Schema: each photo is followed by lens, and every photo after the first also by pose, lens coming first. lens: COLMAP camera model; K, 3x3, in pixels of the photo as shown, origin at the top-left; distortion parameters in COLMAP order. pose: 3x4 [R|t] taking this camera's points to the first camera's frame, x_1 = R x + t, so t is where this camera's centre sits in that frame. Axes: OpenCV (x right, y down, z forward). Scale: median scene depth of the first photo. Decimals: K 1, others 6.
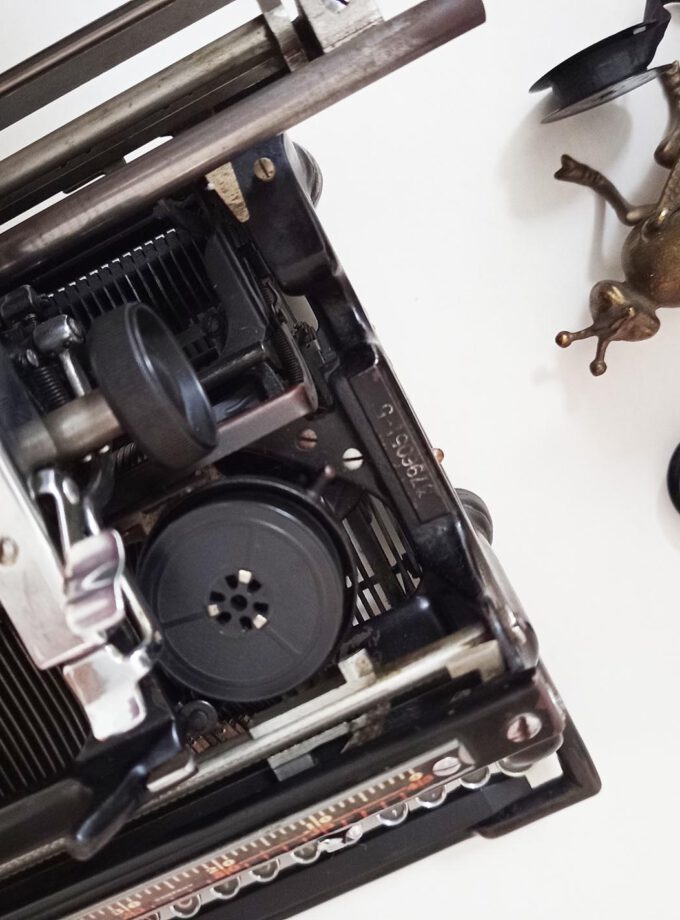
lens RADIAL K [[837.4, 0, 340.0], [0, 837.4, 460.0], [0, 0, 1]] dist [0.102671, -0.307334]
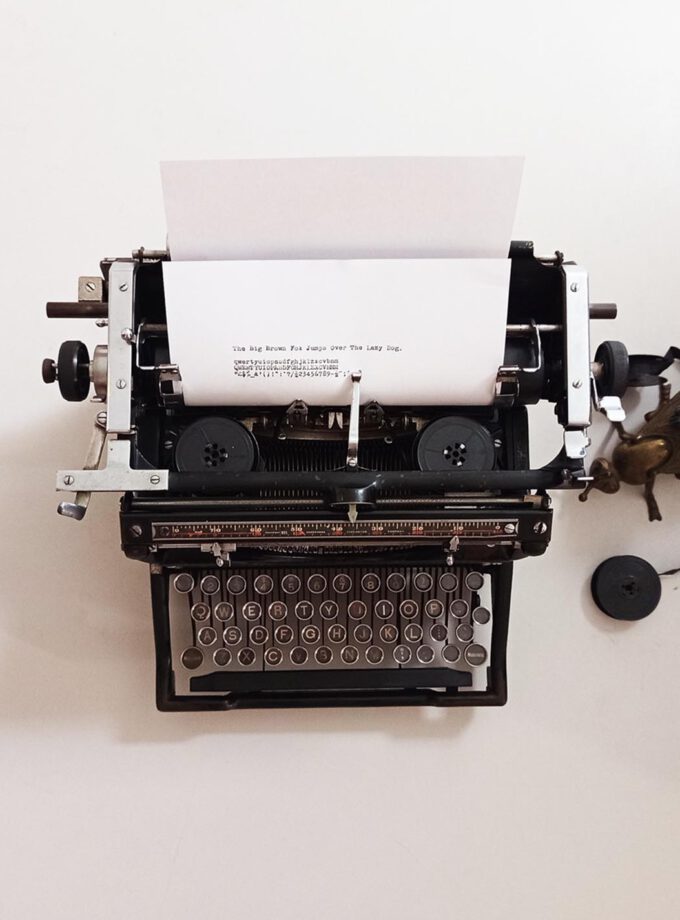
lens RADIAL K [[837.4, 0, 340.0], [0, 837.4, 460.0], [0, 0, 1]] dist [0.102671, -0.307334]
pose [[0.893868, 0.448327, -0.001474, -0.441614], [-0.429378, 0.855132, -0.290487, 1.134410], [-0.128973, 0.260290, 0.956878, -1.543662]]
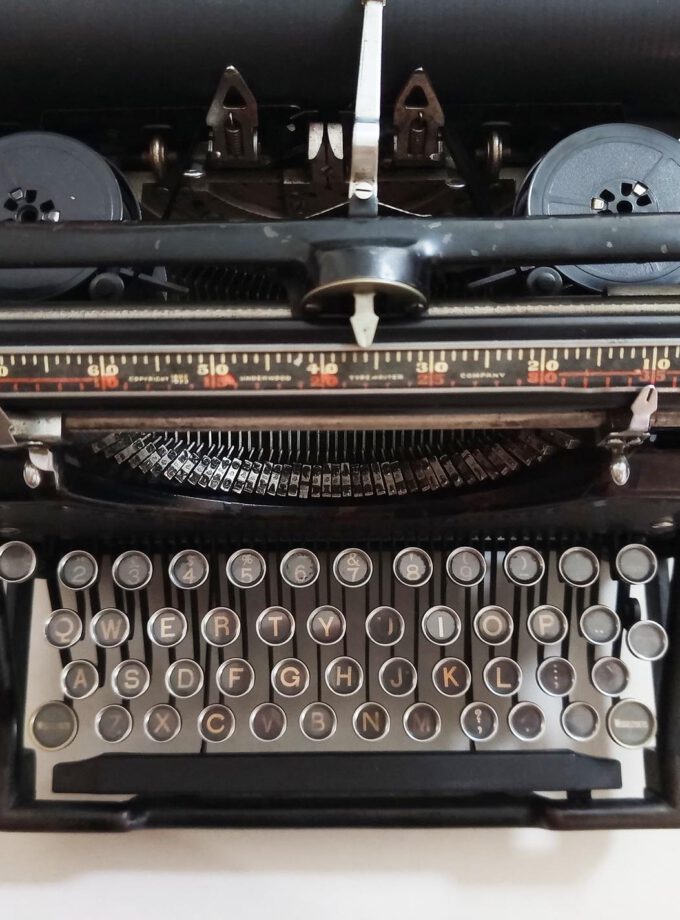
lens RADIAL K [[837.4, 0, 340.0], [0, 837.4, 460.0], [0, 0, 1]] dist [0.102671, -0.307334]
pose [[0.893884, 0.441656, -0.076879, -0.221514], [-0.439931, 0.831228, -0.339883, 0.972374], [-0.086207, 0.337638, 0.937320, 0.119715]]
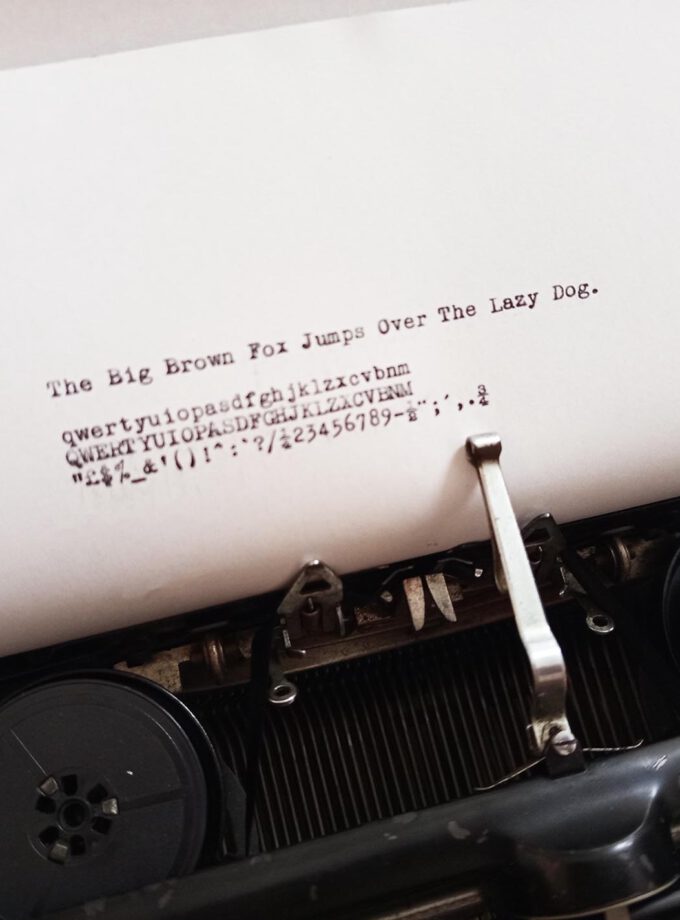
lens RADIAL K [[837.4, 0, 340.0], [0, 837.4, 460.0], [0, 0, 1]] dist [0.102671, -0.307334]
pose [[0.970096, 0.239806, 0.037519, -0.679145], [-0.194509, 0.860516, -0.470827, 0.547112], [-0.145193, 0.449450, 0.881427, 0.199826]]
